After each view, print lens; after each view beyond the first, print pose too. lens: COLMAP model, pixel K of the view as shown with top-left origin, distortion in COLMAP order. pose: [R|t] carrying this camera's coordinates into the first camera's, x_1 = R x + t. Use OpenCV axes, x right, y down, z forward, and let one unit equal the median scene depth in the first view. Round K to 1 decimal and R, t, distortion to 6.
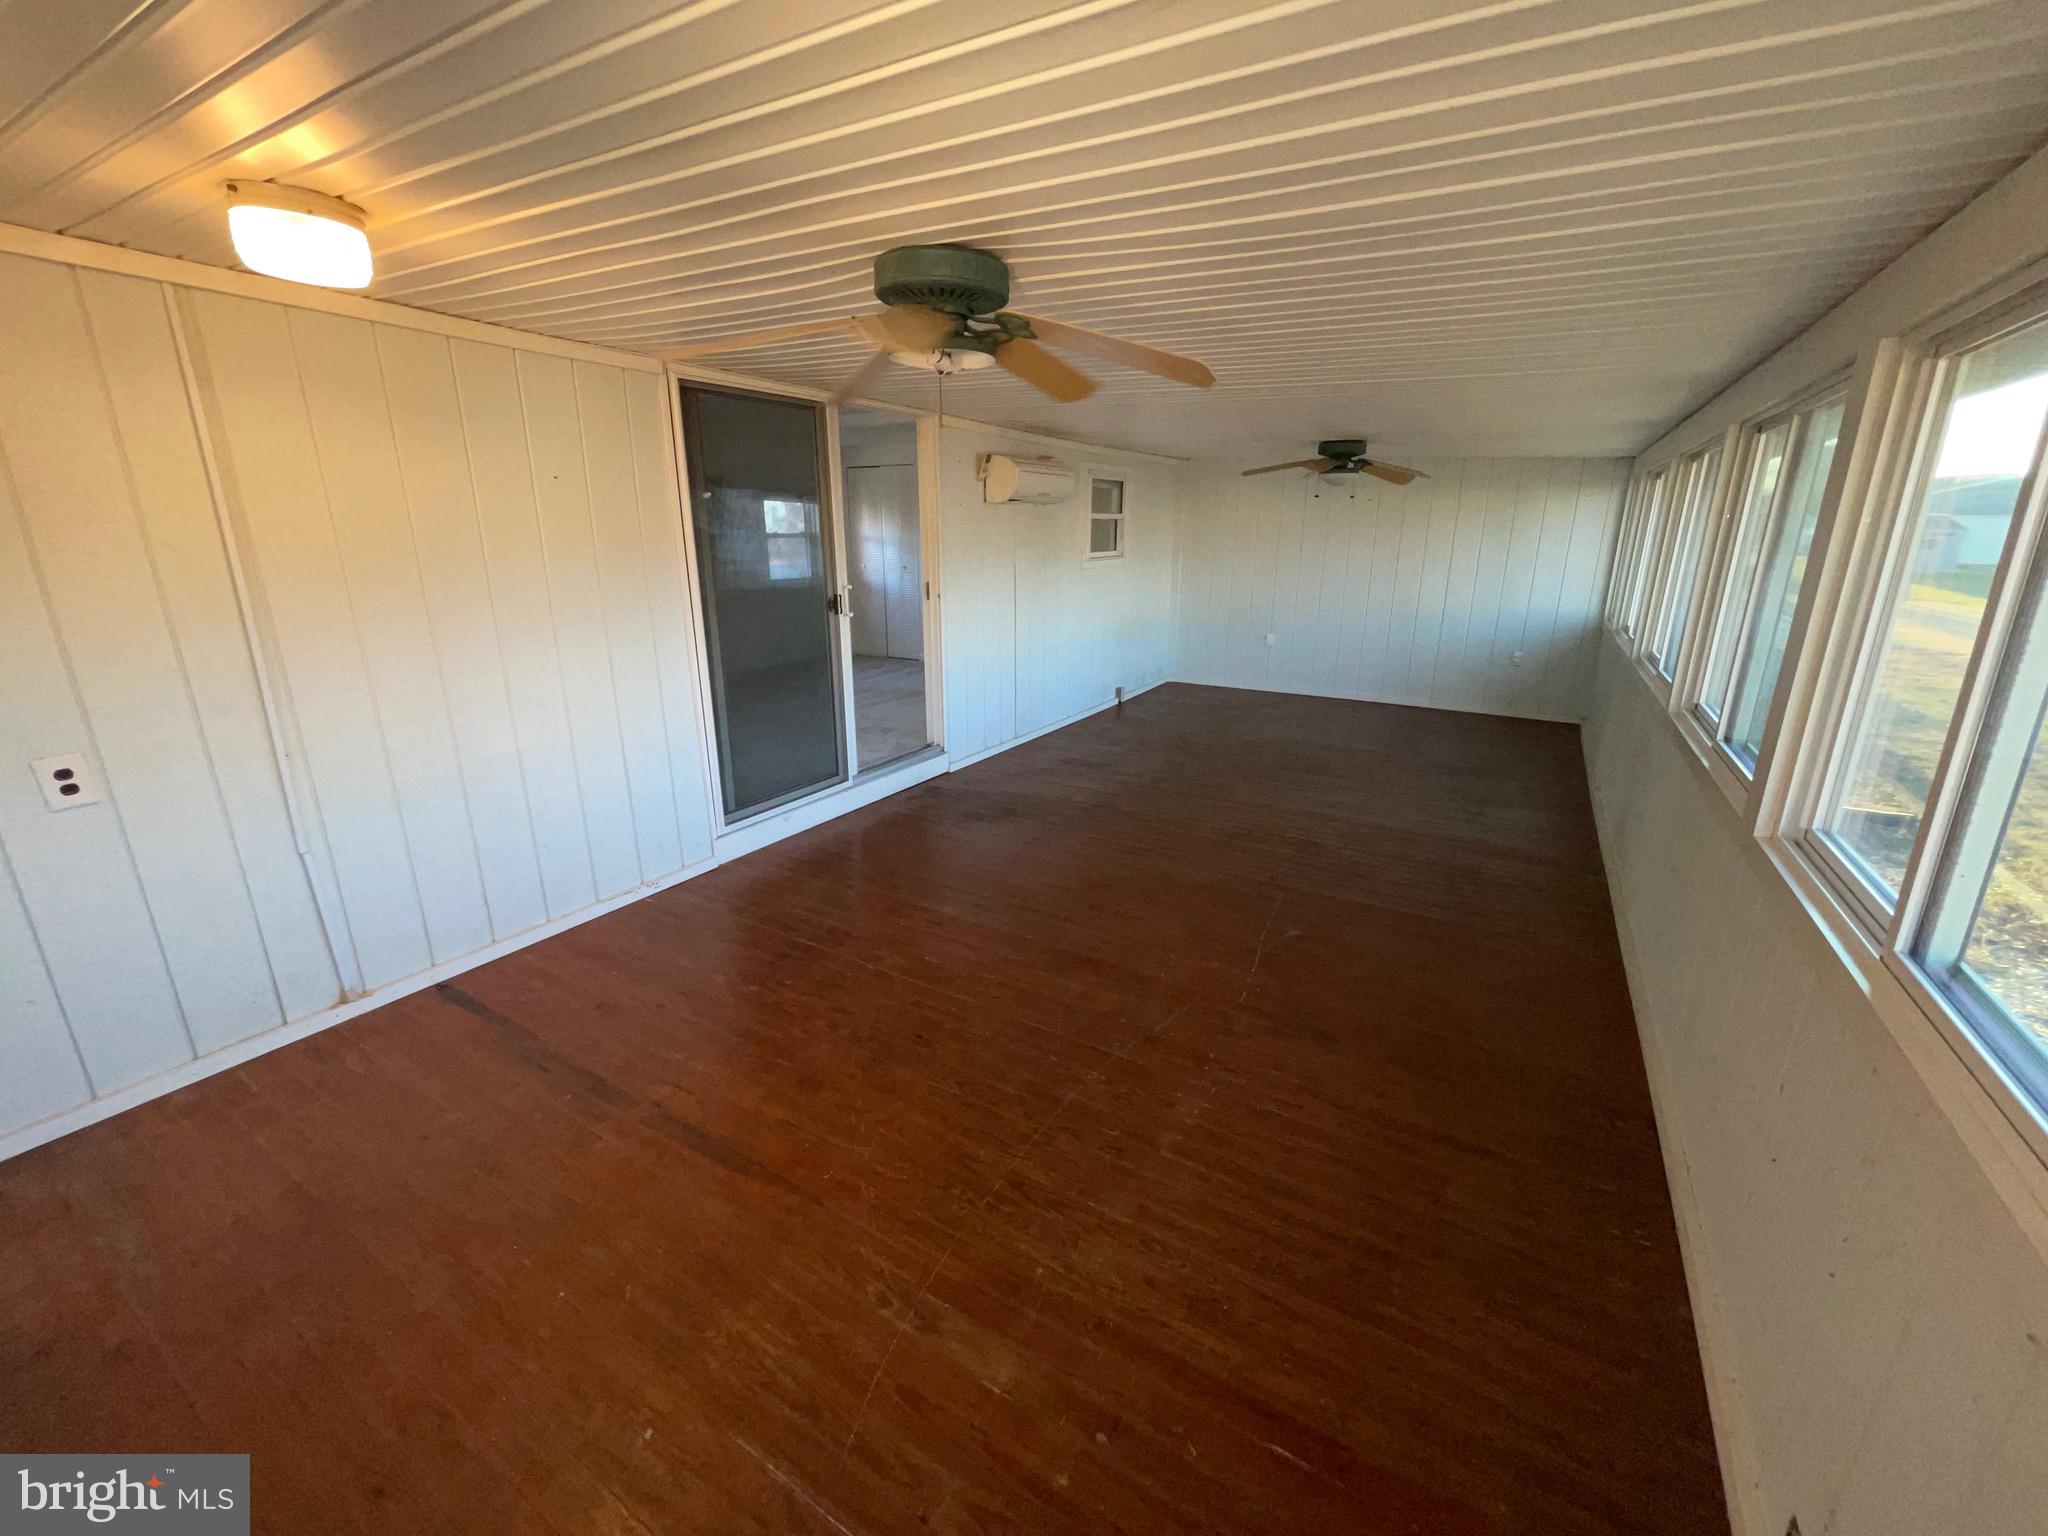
lens RADIAL K [[828.0, 0, 1012.9], [0, 828.0, 765.1], [0, 0, 1]] dist [0.015399, 0.000022]
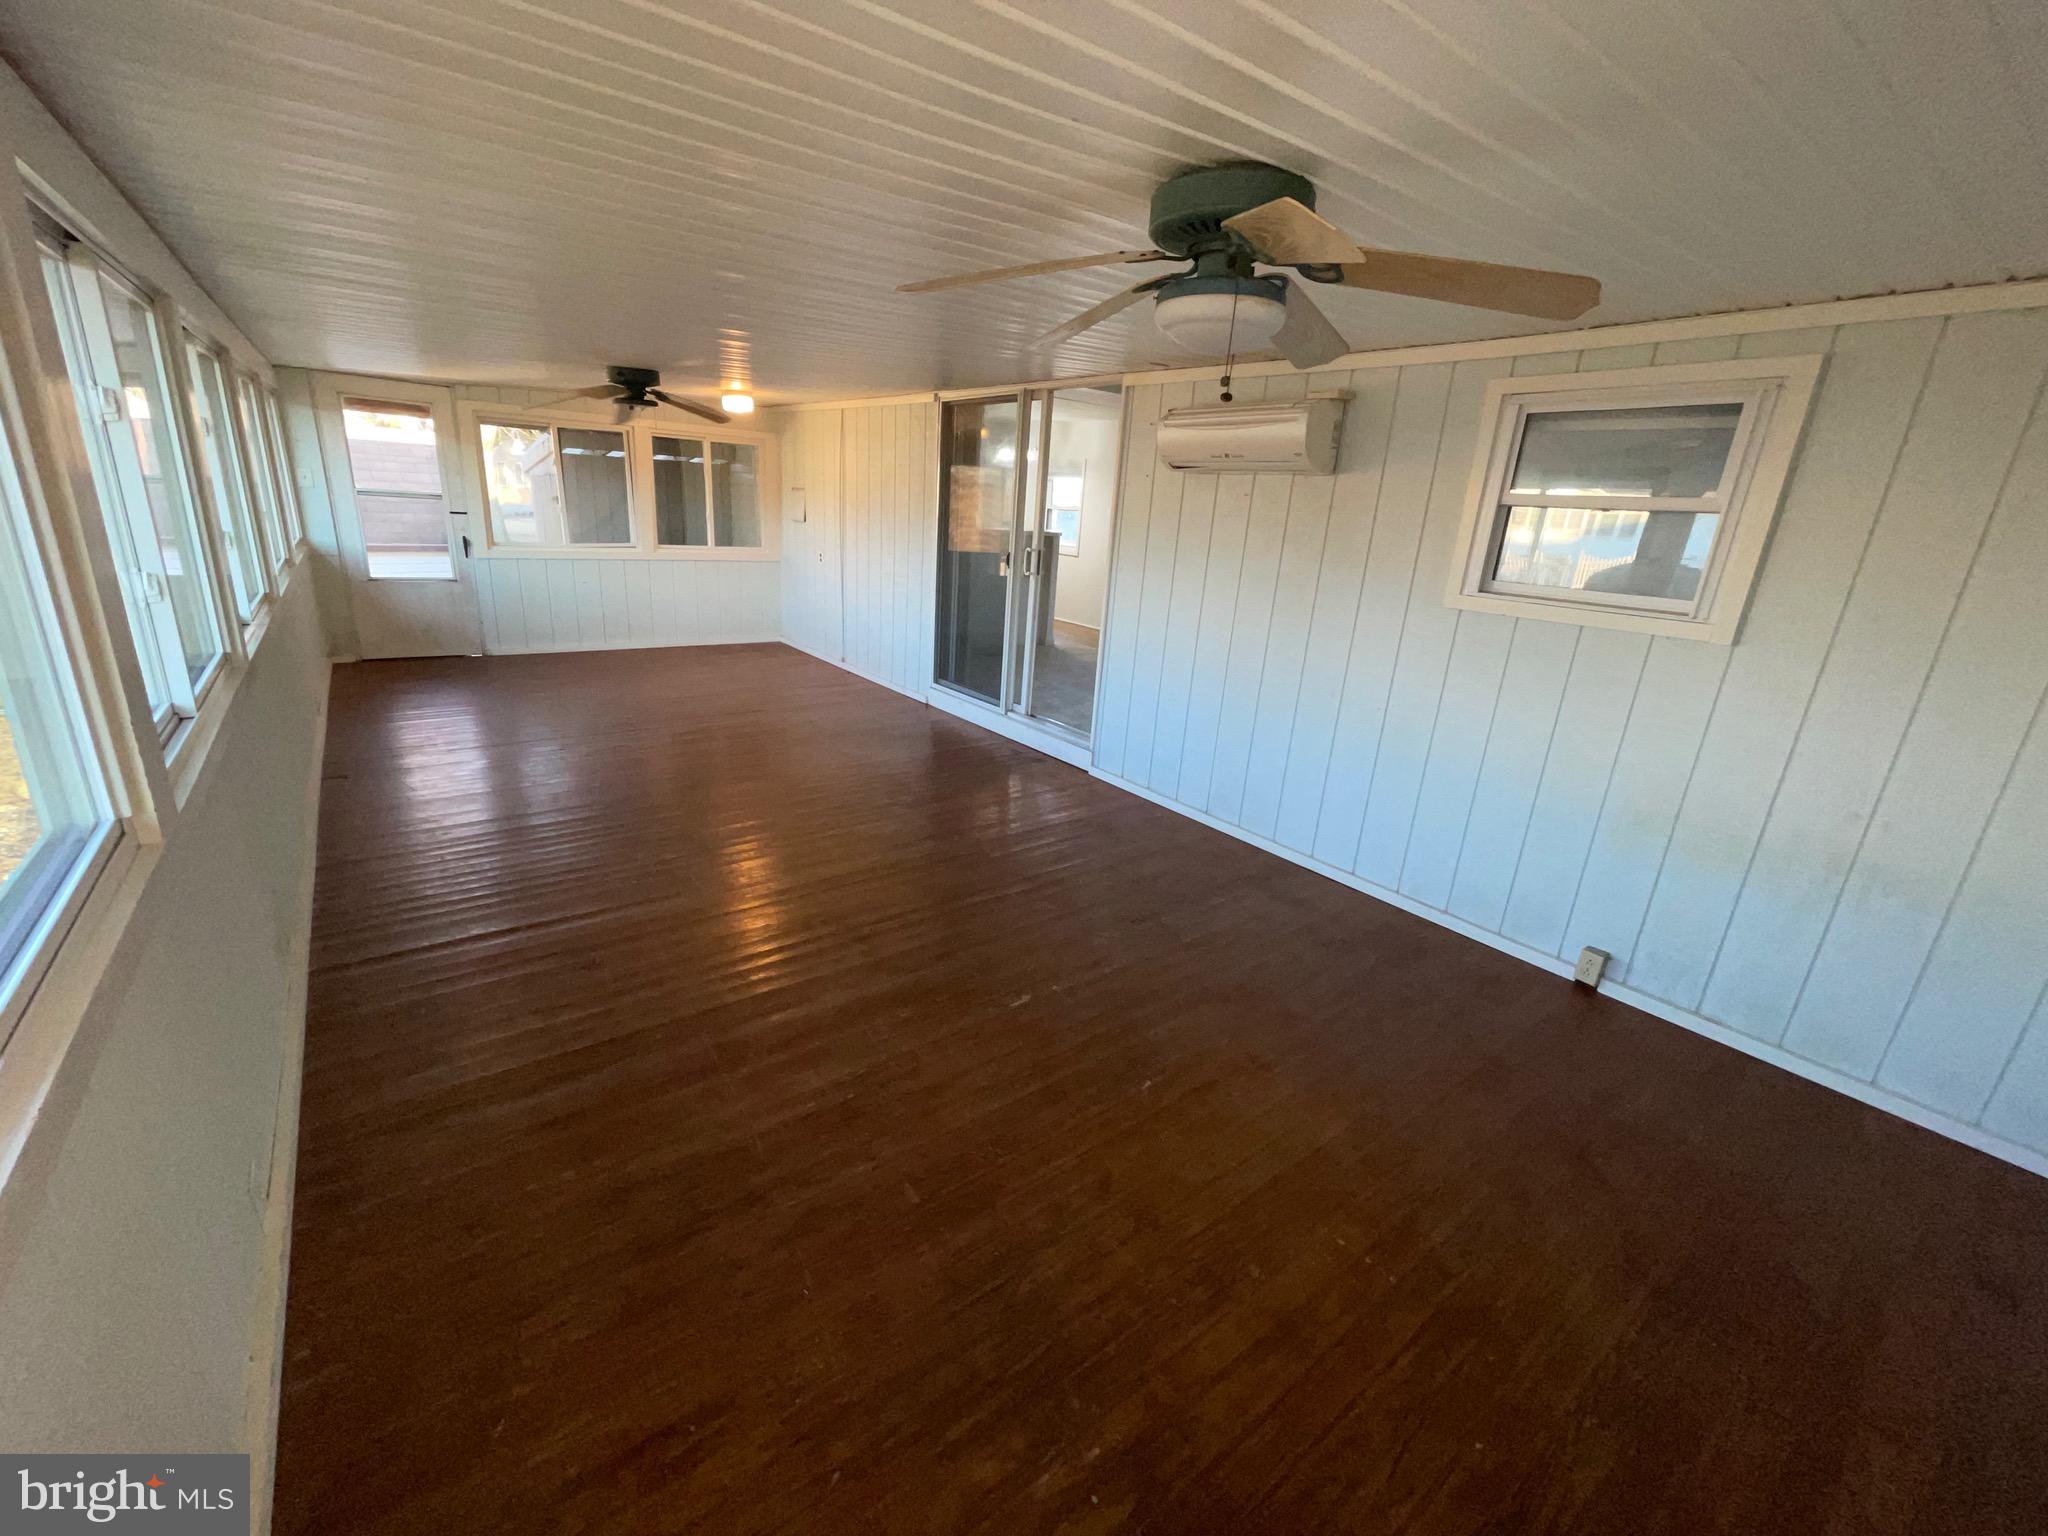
lens RADIAL K [[828.0, 0, 1012.9], [0, 828.0, 765.1], [0, 0, 1]] dist [0.015399, 0.000022]
pose [[-0.365138, 0.280584, -0.887664, 0.809263], [-0.299920, 0.867208, 0.397490, -0.357522], [0.881318, 0.411367, -0.232498, 1.213915]]
